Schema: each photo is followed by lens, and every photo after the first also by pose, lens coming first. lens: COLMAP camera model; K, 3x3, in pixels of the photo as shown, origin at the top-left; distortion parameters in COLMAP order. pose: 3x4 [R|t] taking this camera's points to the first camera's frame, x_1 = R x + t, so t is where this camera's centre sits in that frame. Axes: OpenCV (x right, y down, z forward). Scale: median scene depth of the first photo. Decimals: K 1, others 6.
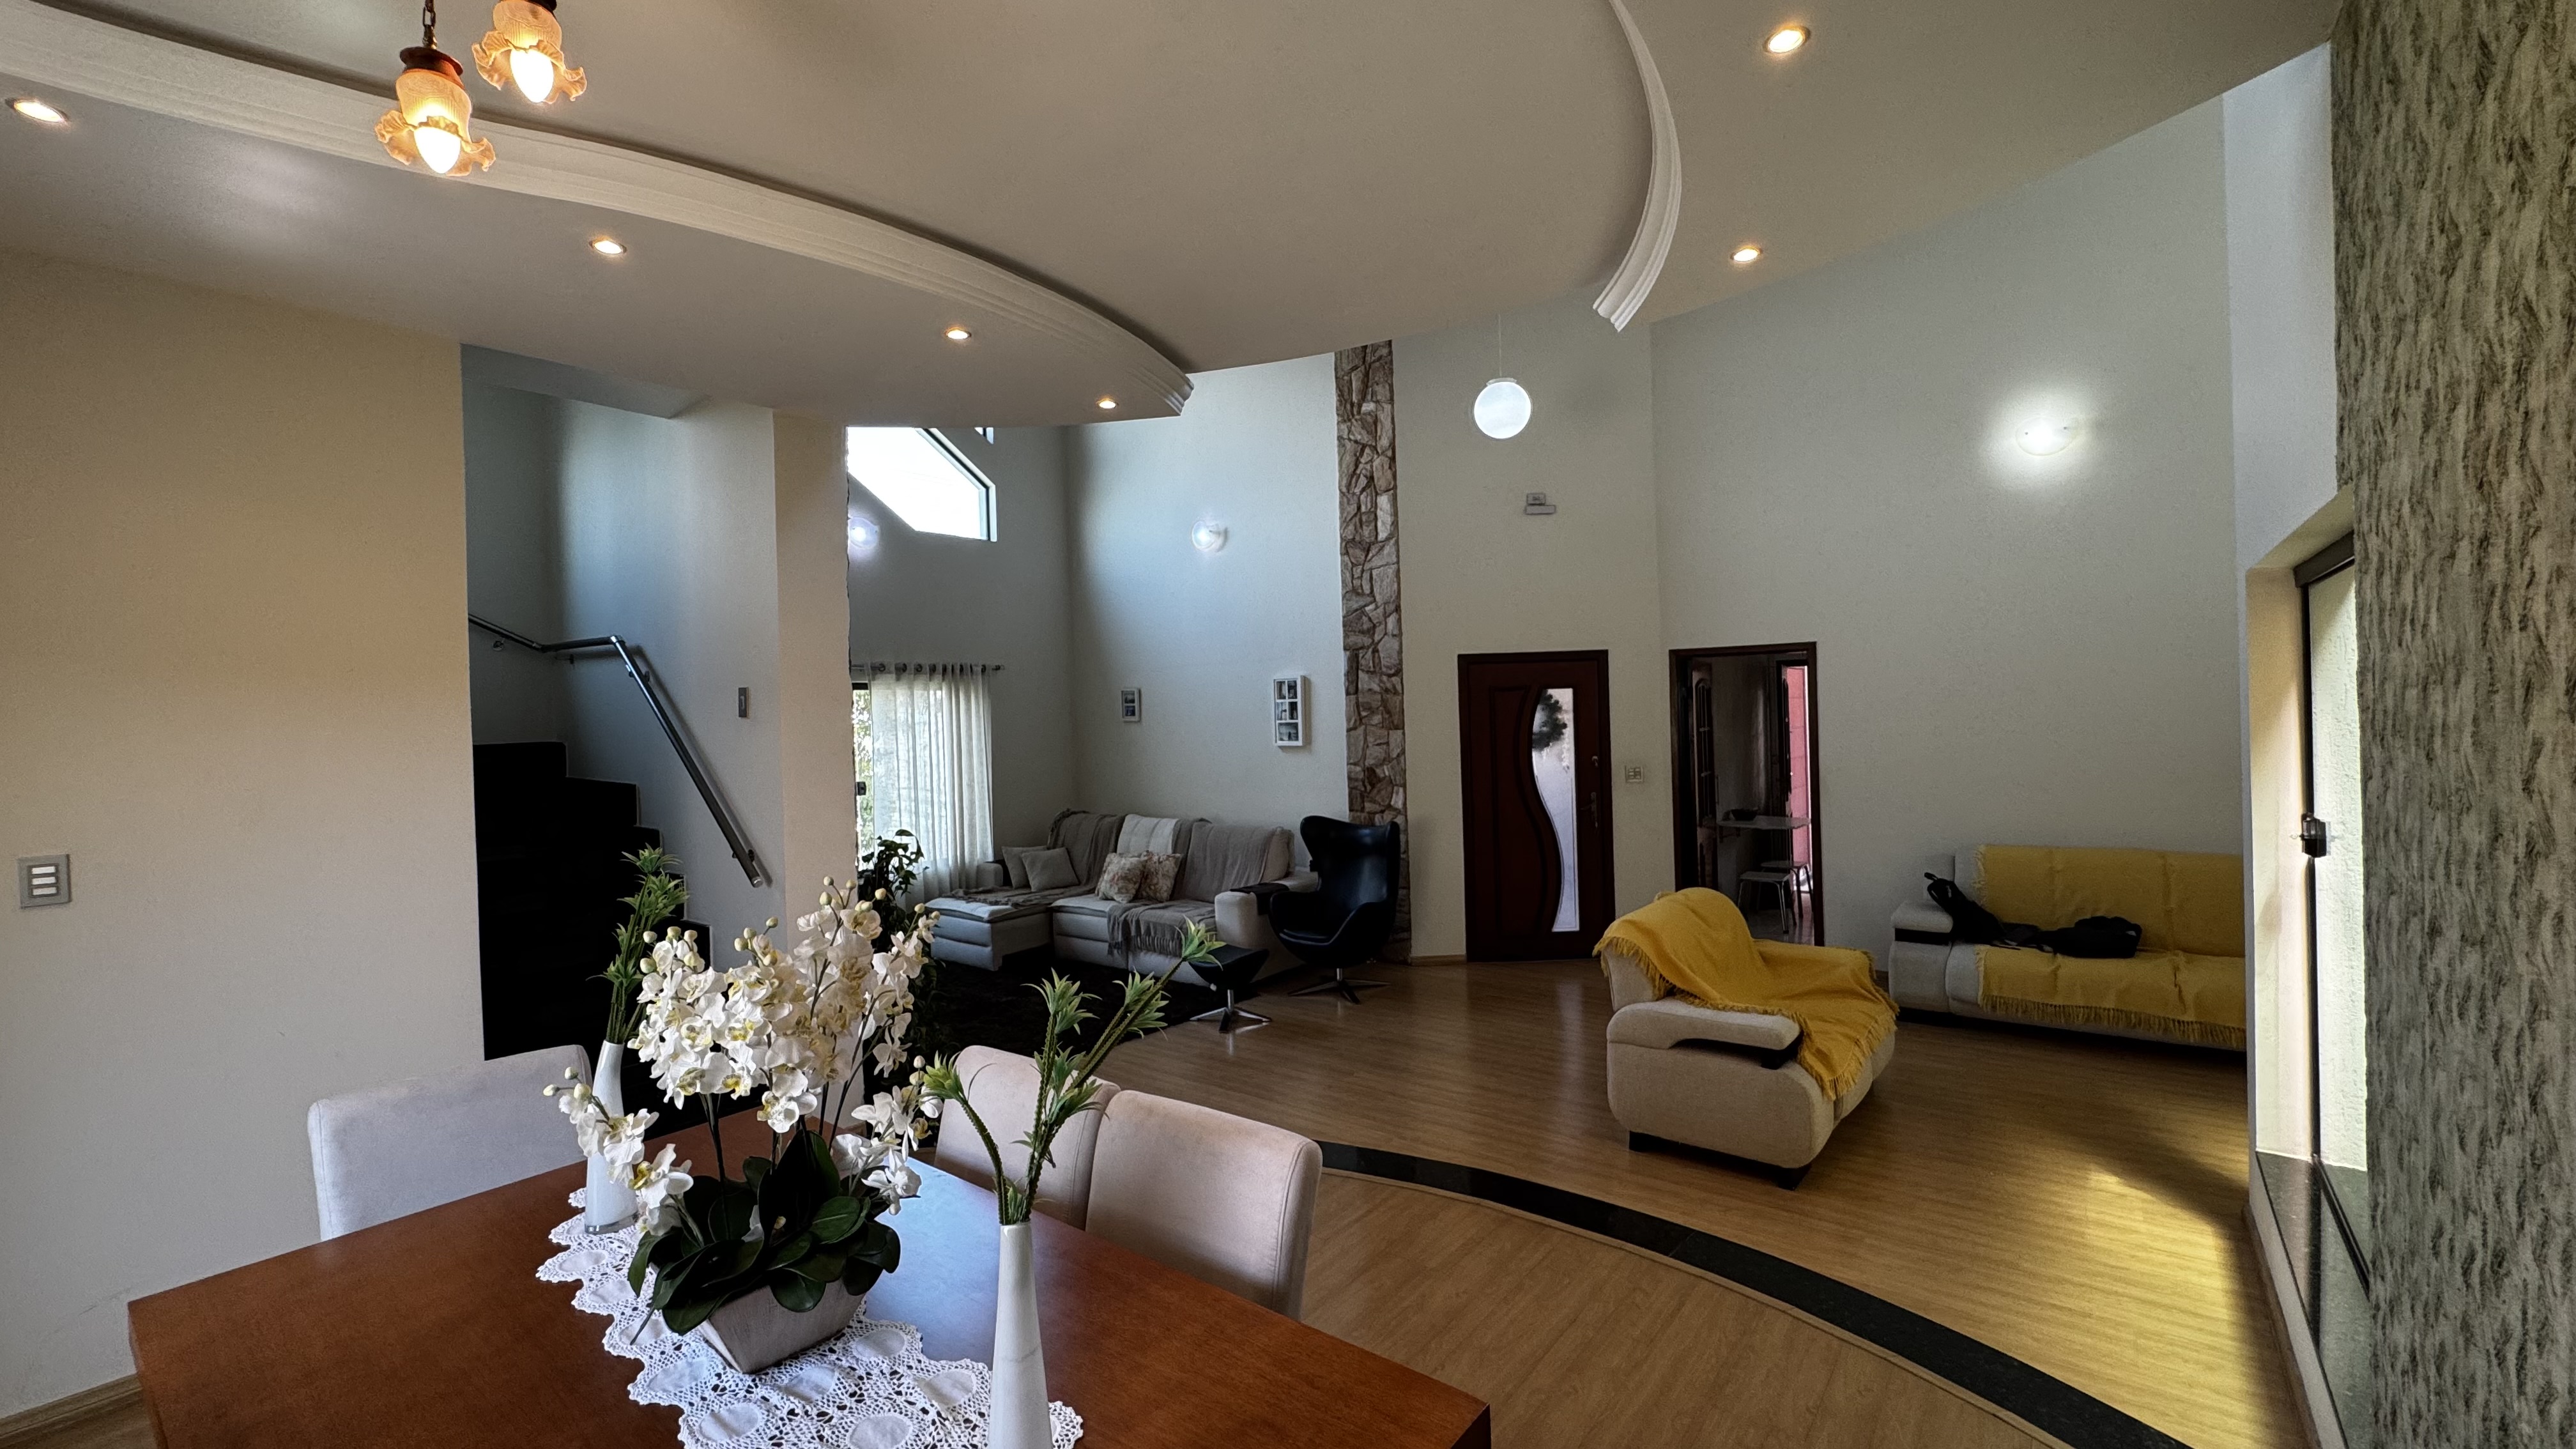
lens RADIAL K [[1032.2, 0, 1288.0], [0, 1032.2, 724.5], [0, 0, 1]] dist [-0.002451, 0.000334]
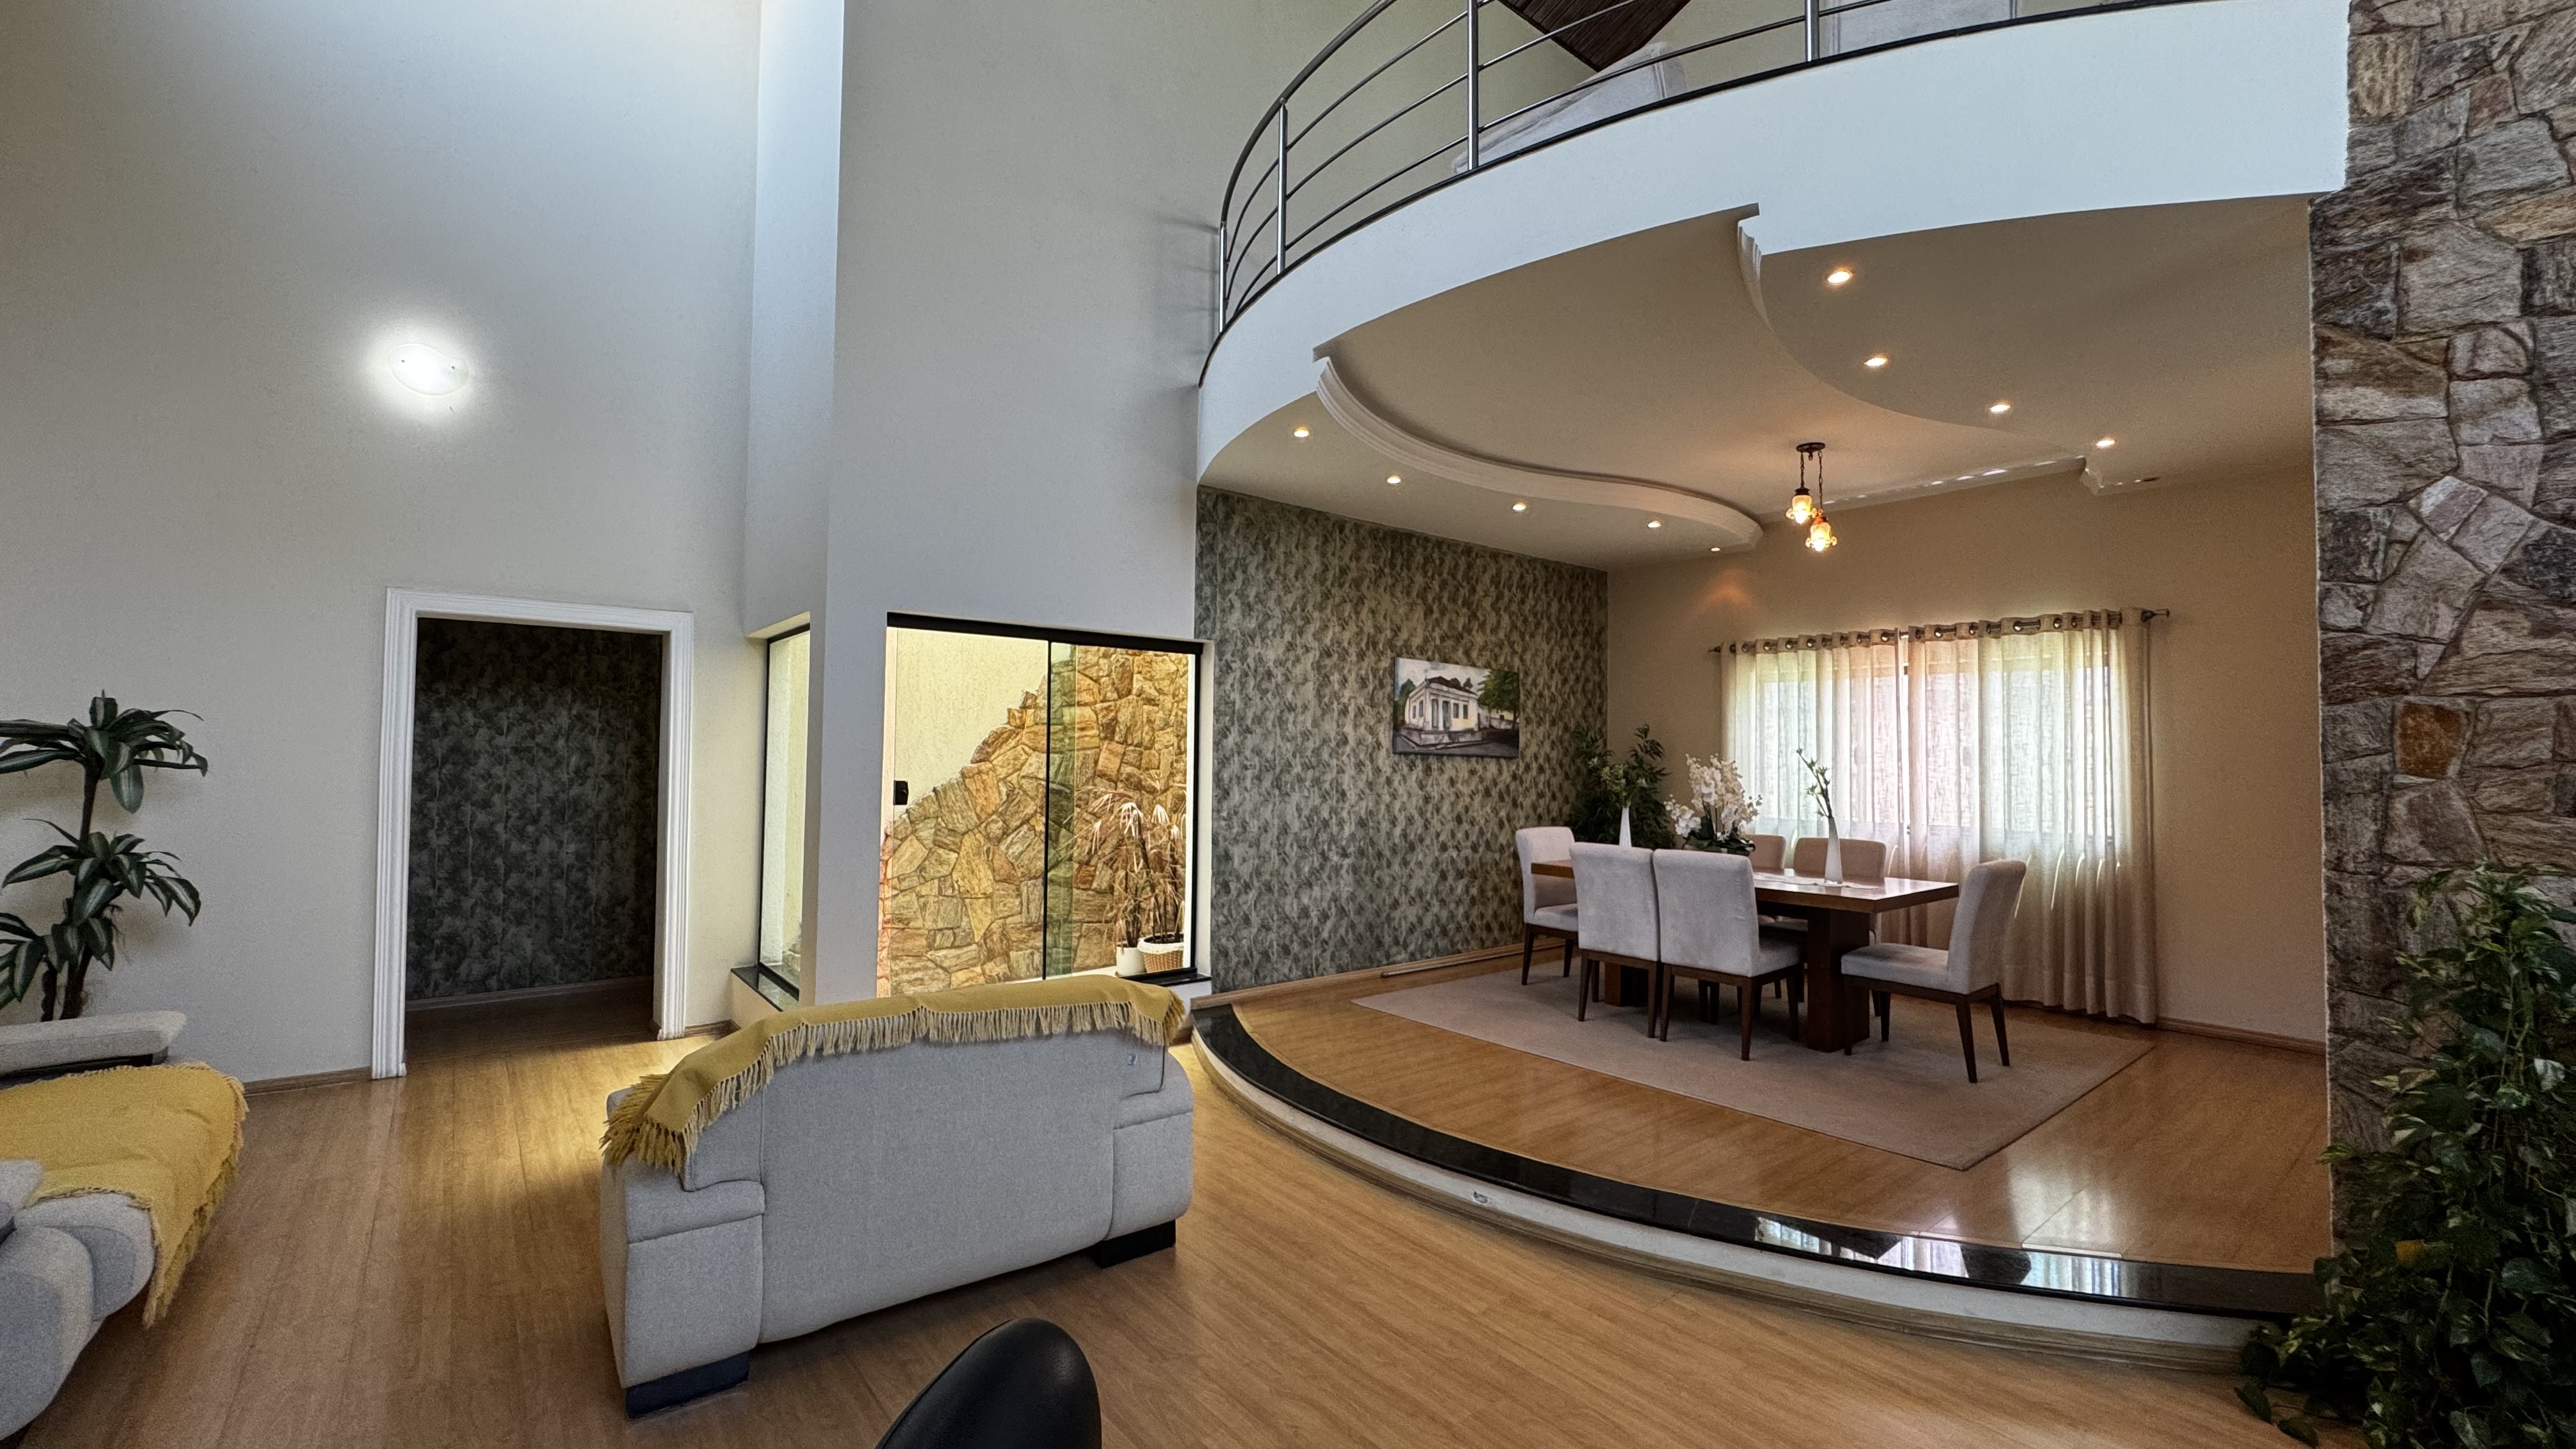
lens RADIAL K [[1032.2, 0, 1288.0], [0, 1032.2, 724.5], [0, 0, 1]] dist [-0.002451, 0.000334]
pose [[-0.976770, 0.023586, 0.212990, 0.091920], [0.017174, 0.999343, -0.031908, 0.061573], [-0.213603, -0.027509, -0.976533, 2.042266]]
